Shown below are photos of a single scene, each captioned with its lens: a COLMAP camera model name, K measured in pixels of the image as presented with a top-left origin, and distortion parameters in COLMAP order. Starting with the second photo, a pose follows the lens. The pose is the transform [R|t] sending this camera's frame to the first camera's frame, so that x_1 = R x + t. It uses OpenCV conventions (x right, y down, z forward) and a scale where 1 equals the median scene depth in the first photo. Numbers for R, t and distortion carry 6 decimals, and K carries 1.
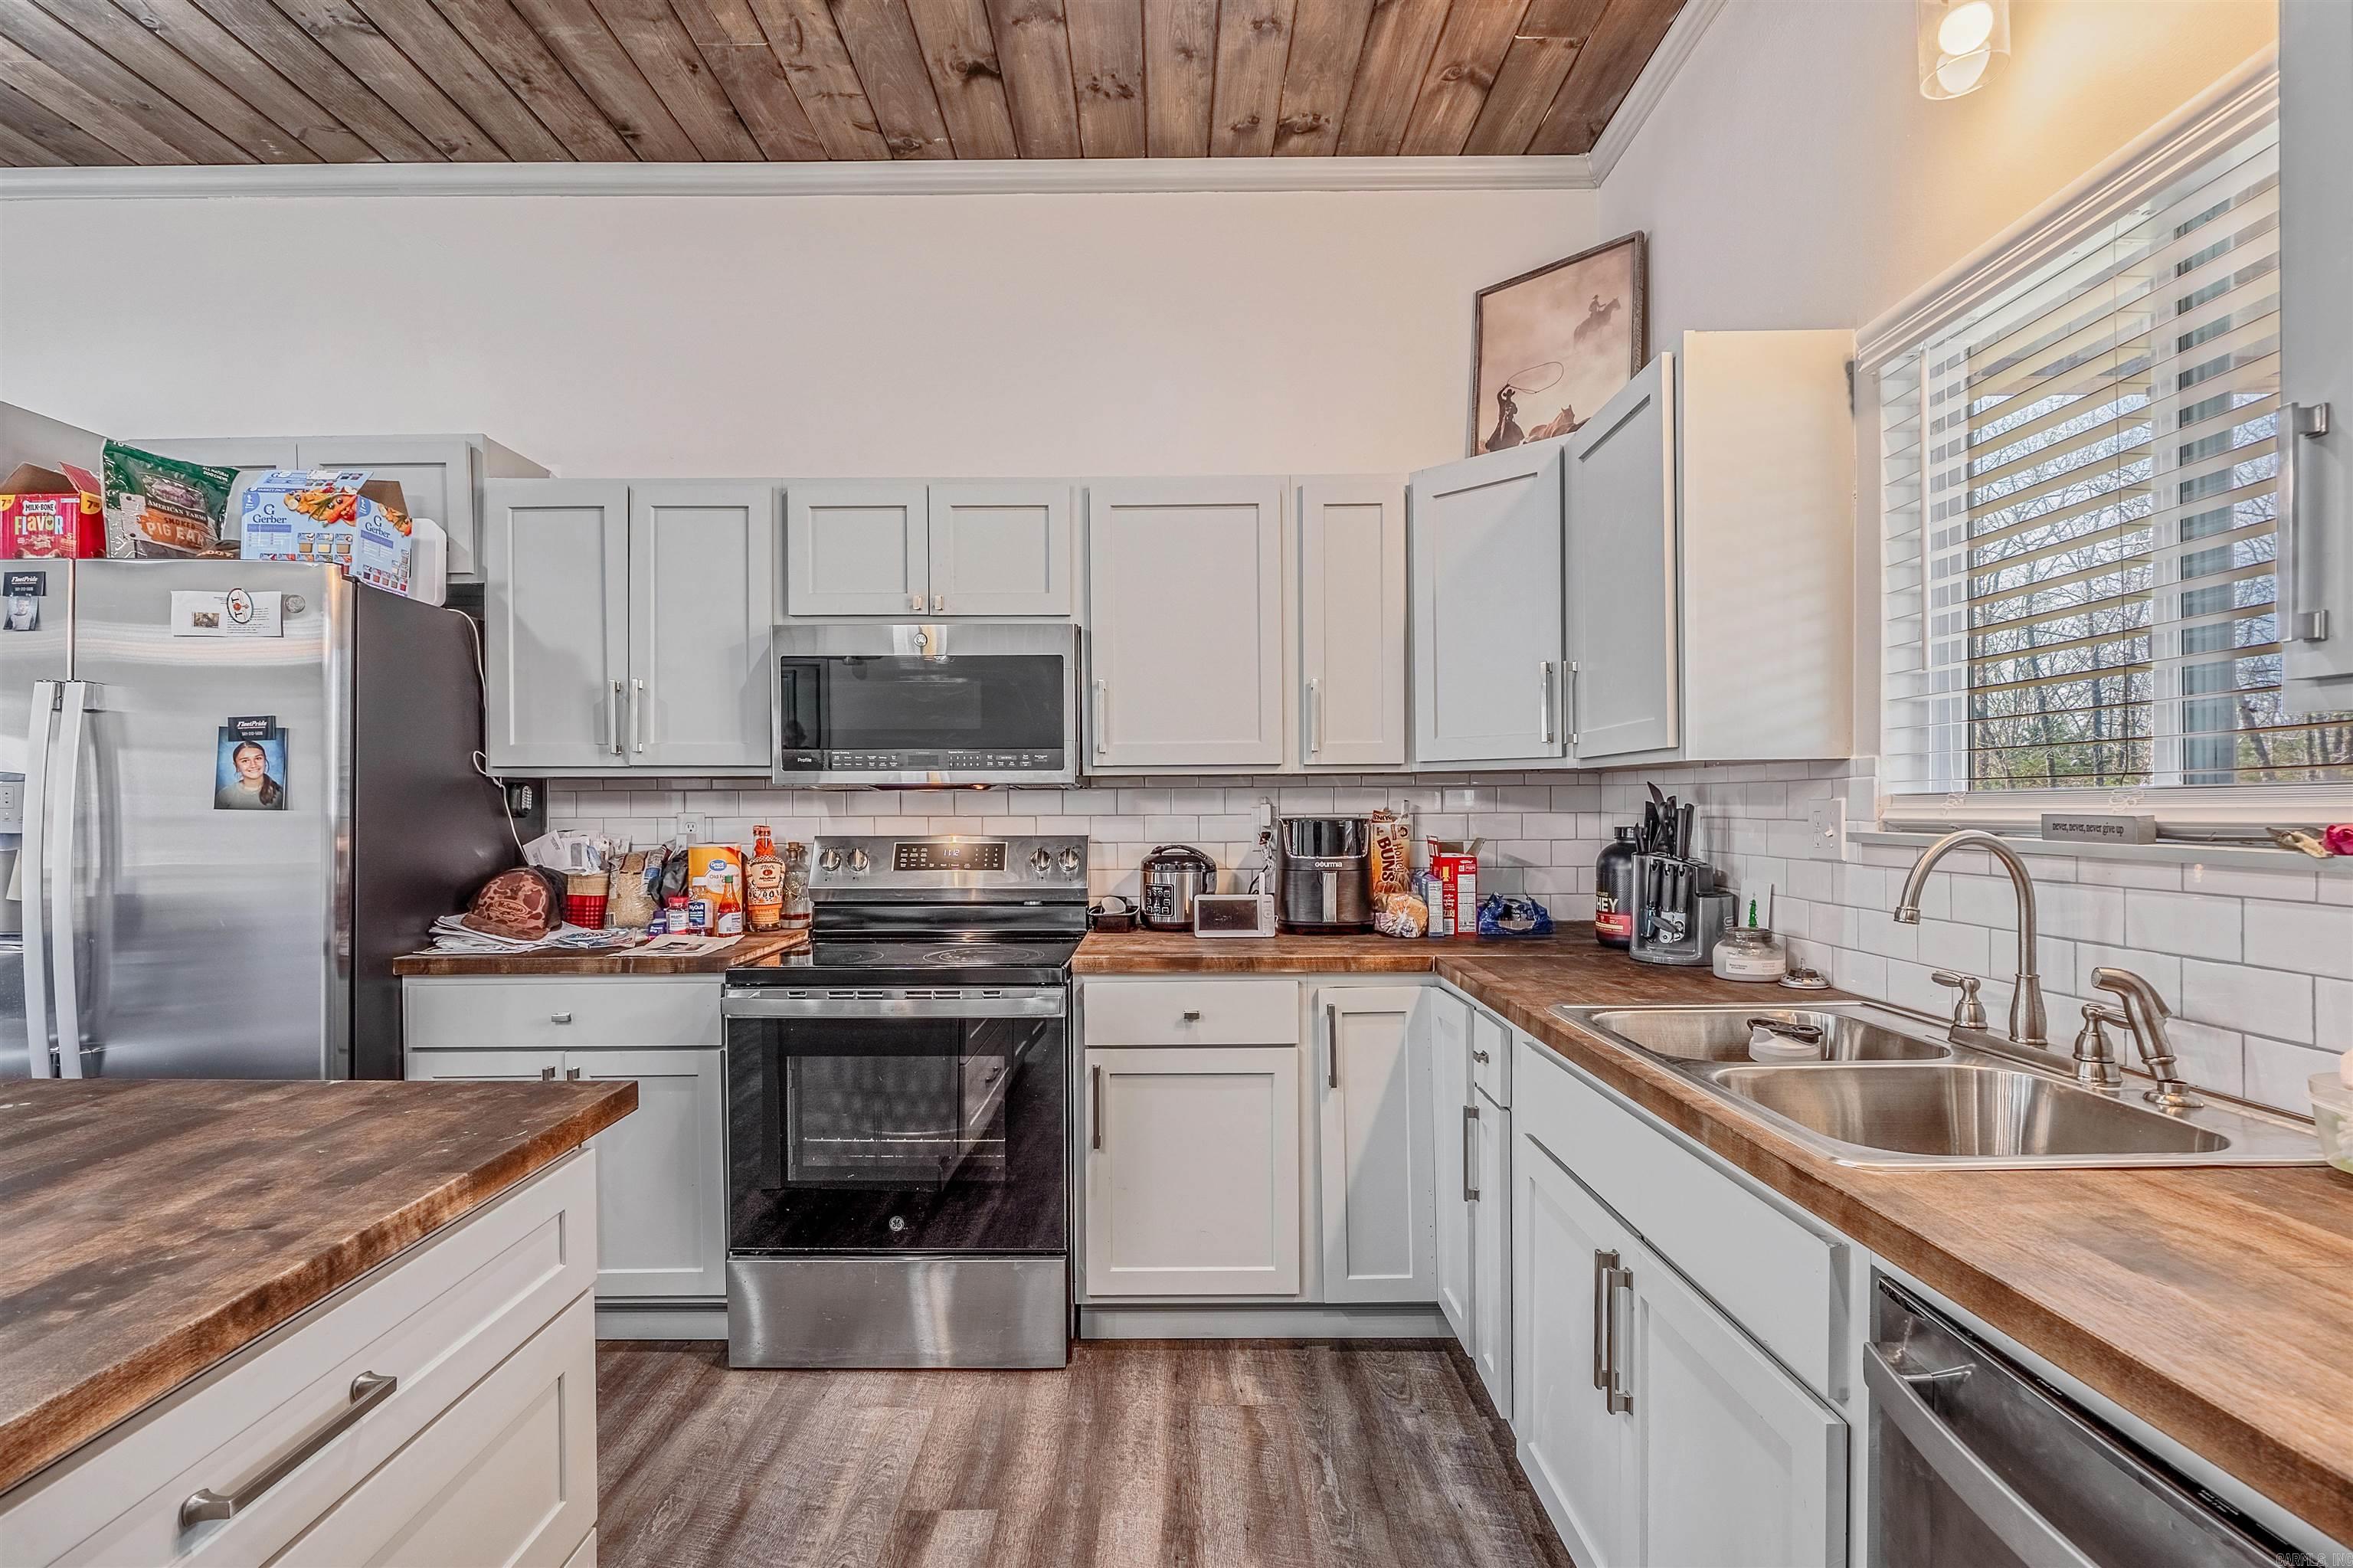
lens RADIAL K [[1085.1, 0, 1172.9], [0, 1085.1, 811.4], [0, 0, 1]] dist [-0.004462, -0.000439]
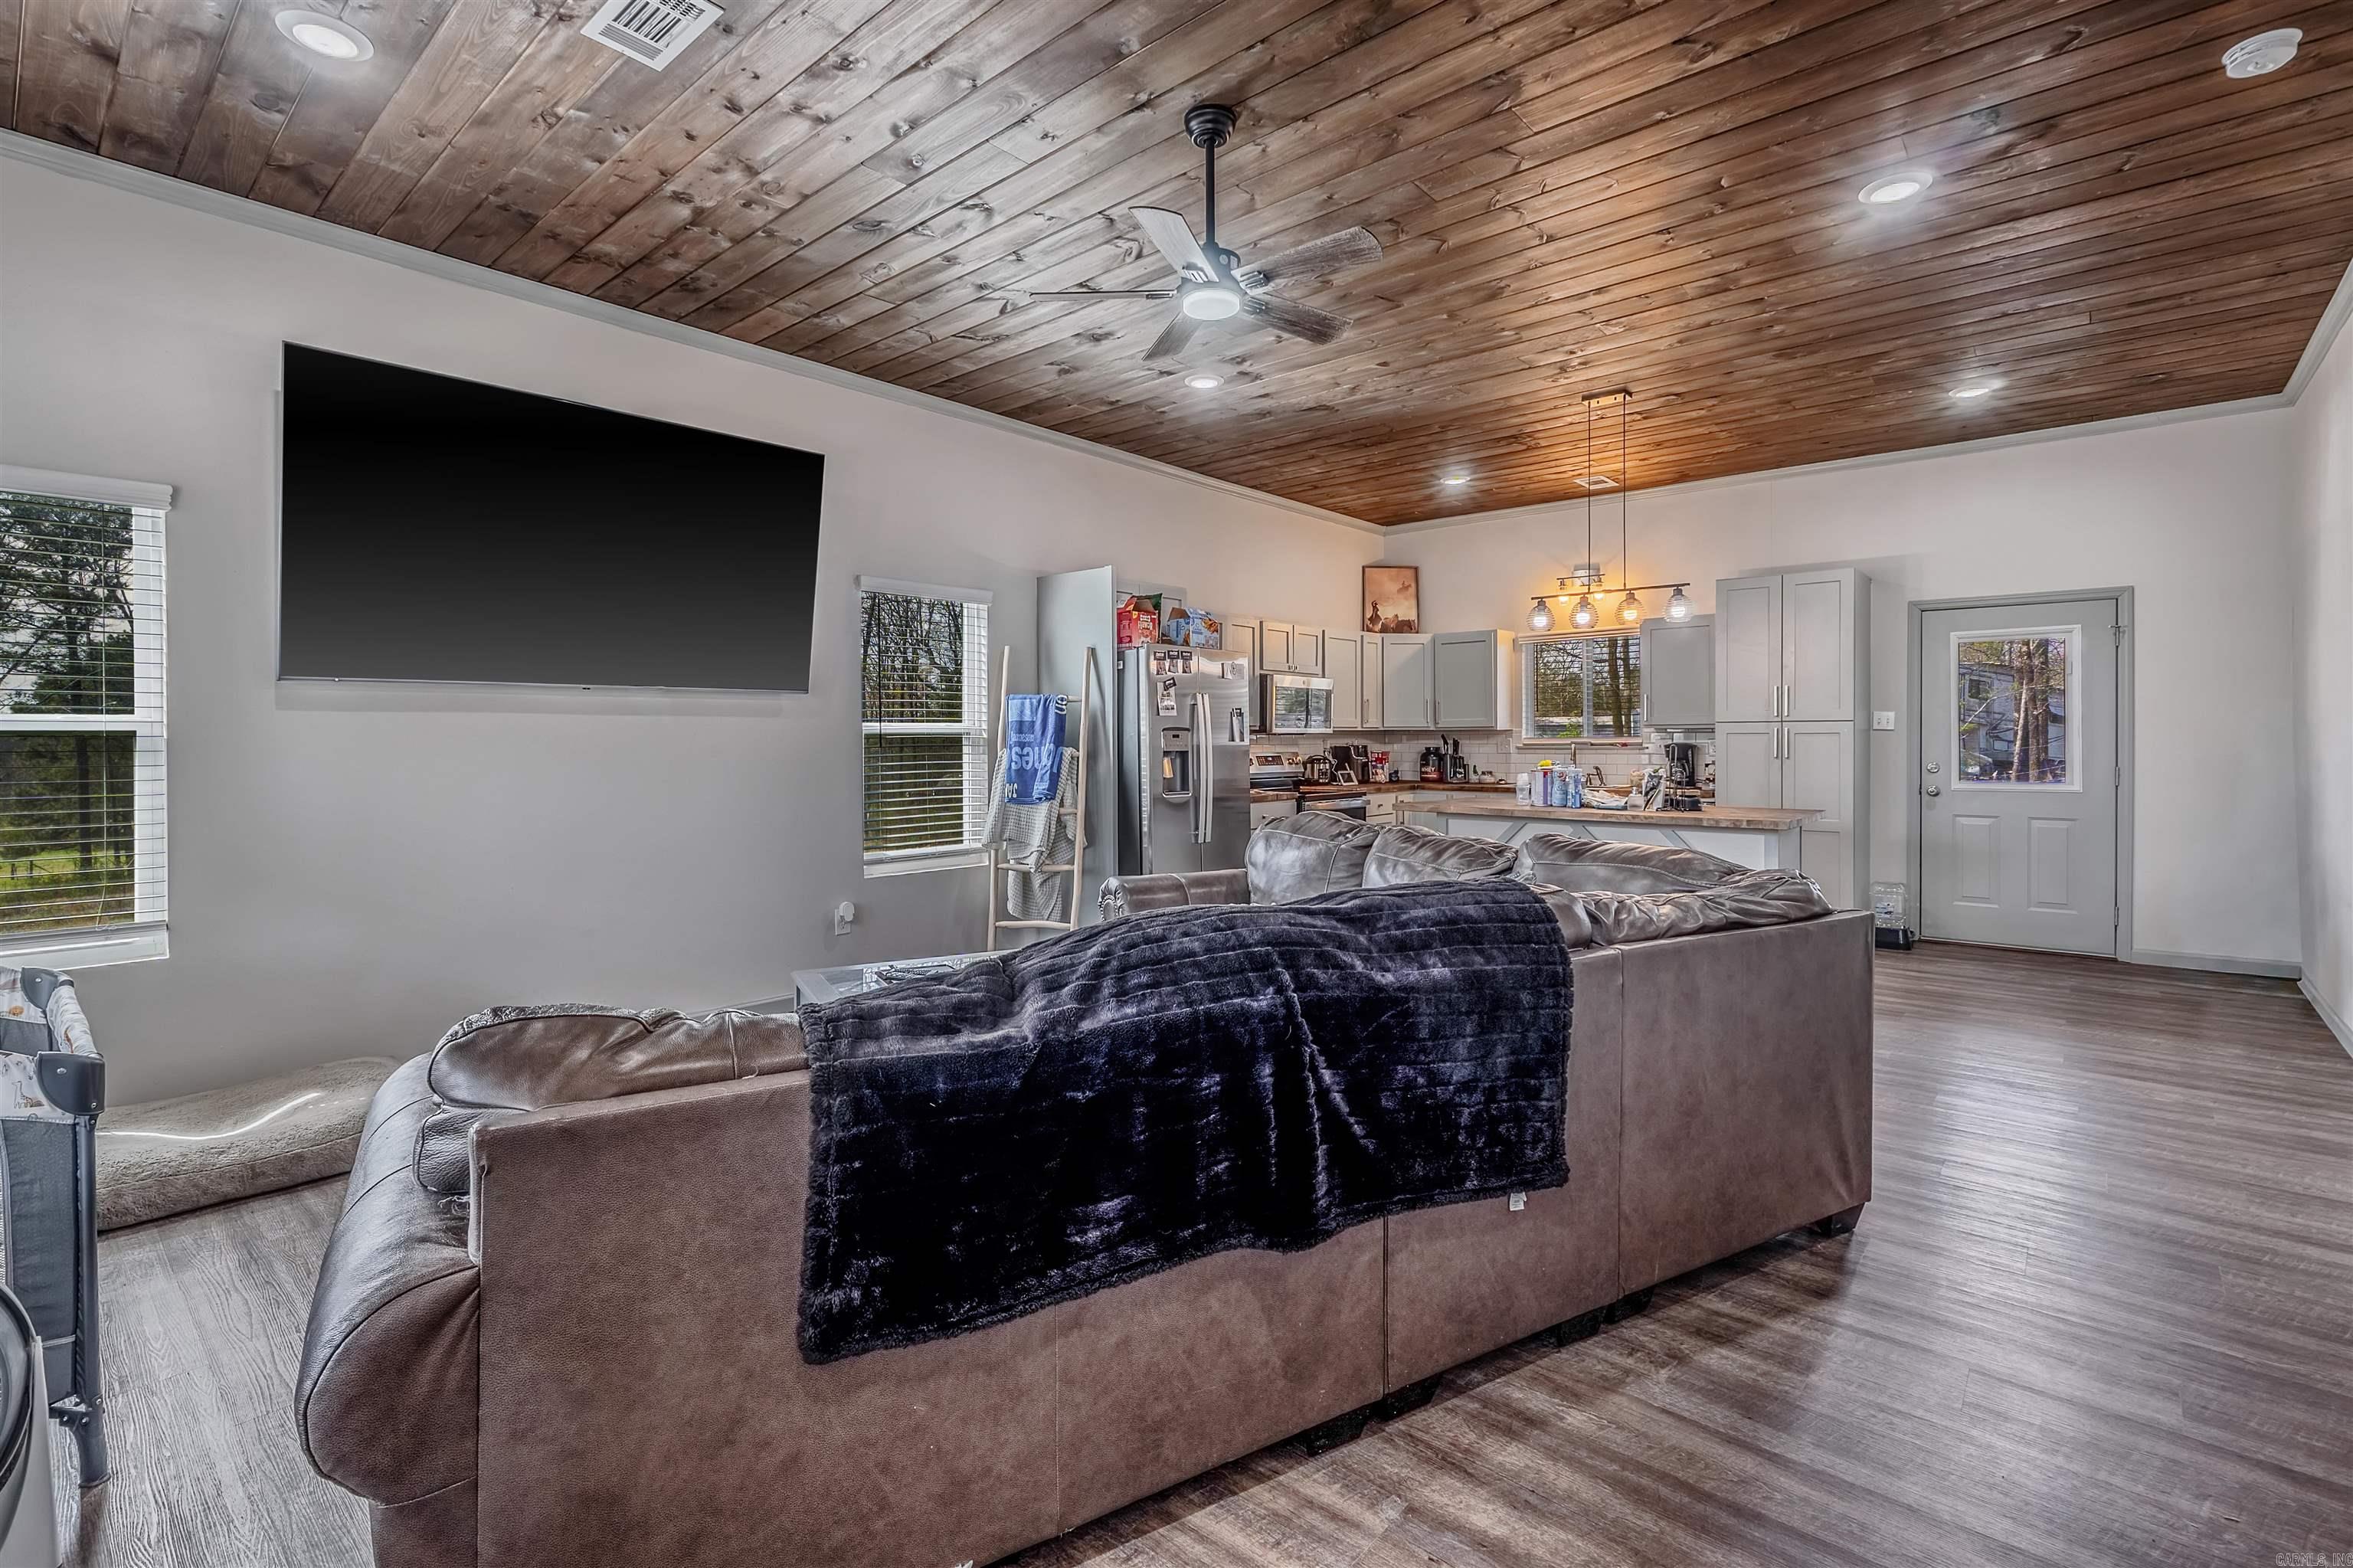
lens RADIAL K [[1042.4, 0, 1181.6], [0, 1042.4, 744.2], [0, 0, 1]] dist [-0.004642, 0.000814]
pose [[0.655905, -0.002207, 0.754840, -2.527817], [0.007418, 0.999966, -0.003522, 0.010866], [-0.754807, 0.007910, 0.655900, -0.552796]]
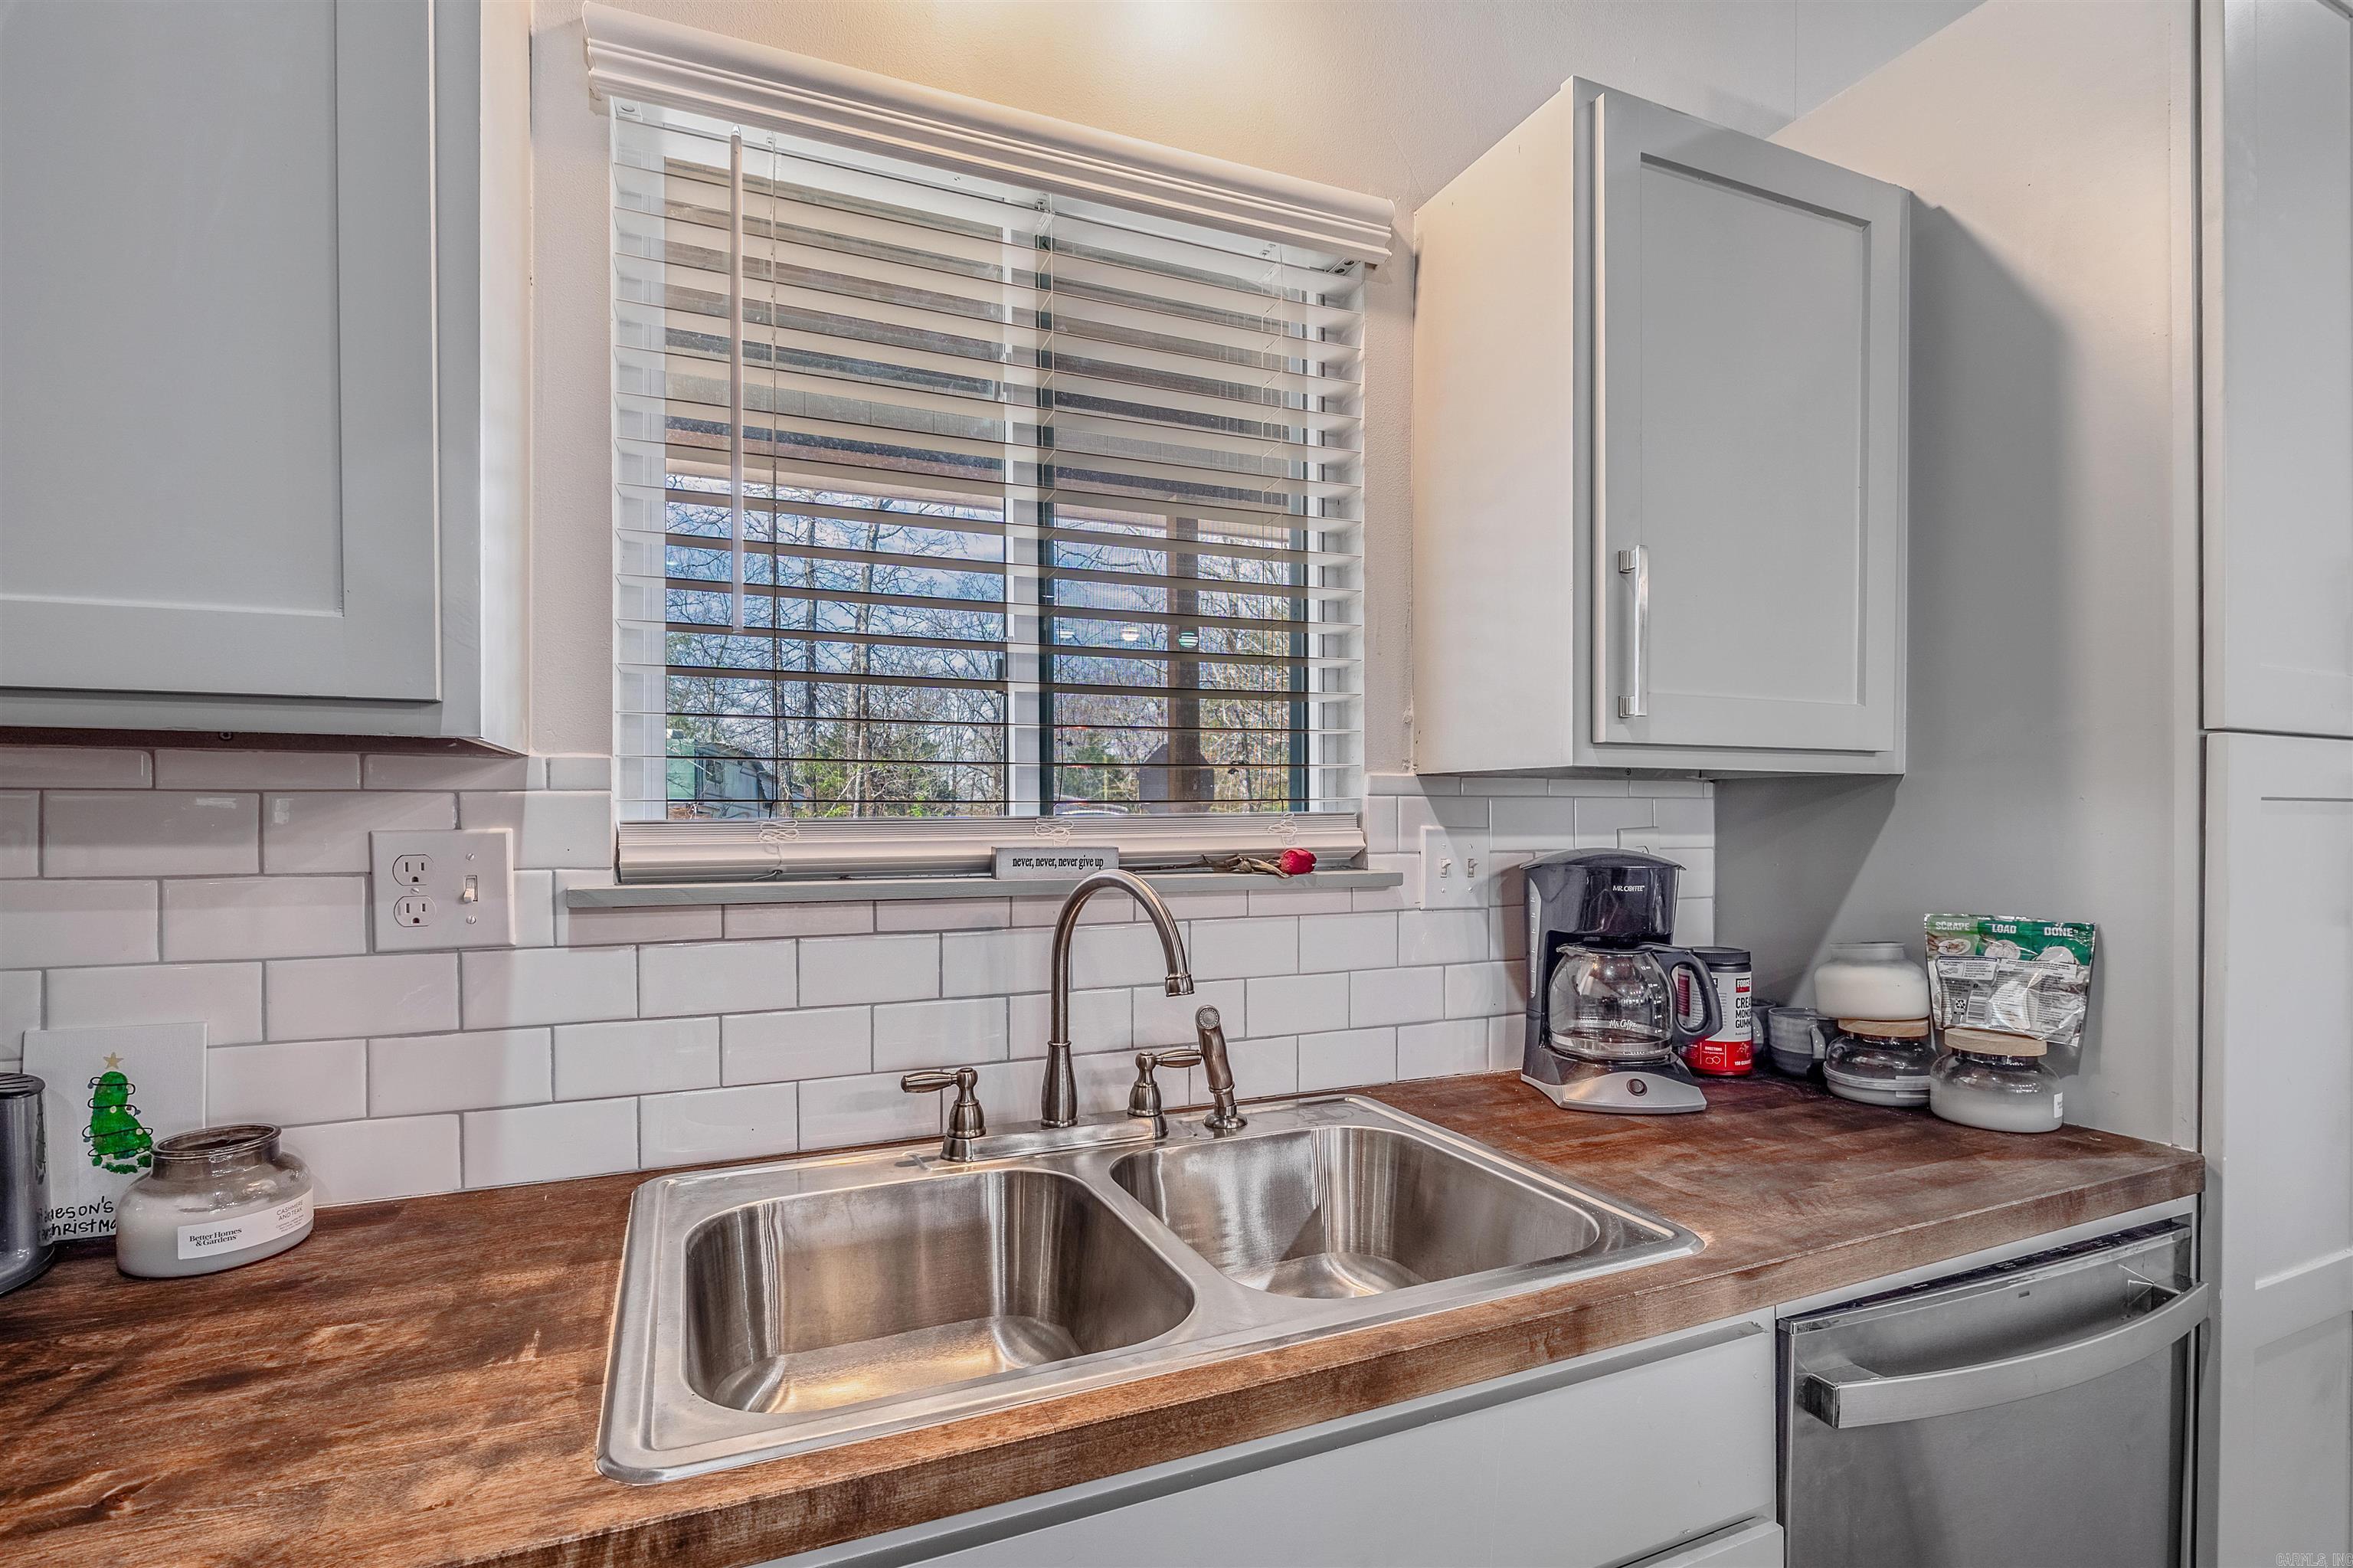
lens RADIAL K [[1085.1, 0, 1138.9], [0, 1085.1, 839.2], [0, 0, 1]] dist [-0.004462, -0.000439]
pose [[-0.382352, -0.000769, 0.924016, 0.001365], [0.015873, 0.999847, 0.007400, -0.004487], [-0.923880, 0.017496, -0.382281, 0.679314]]
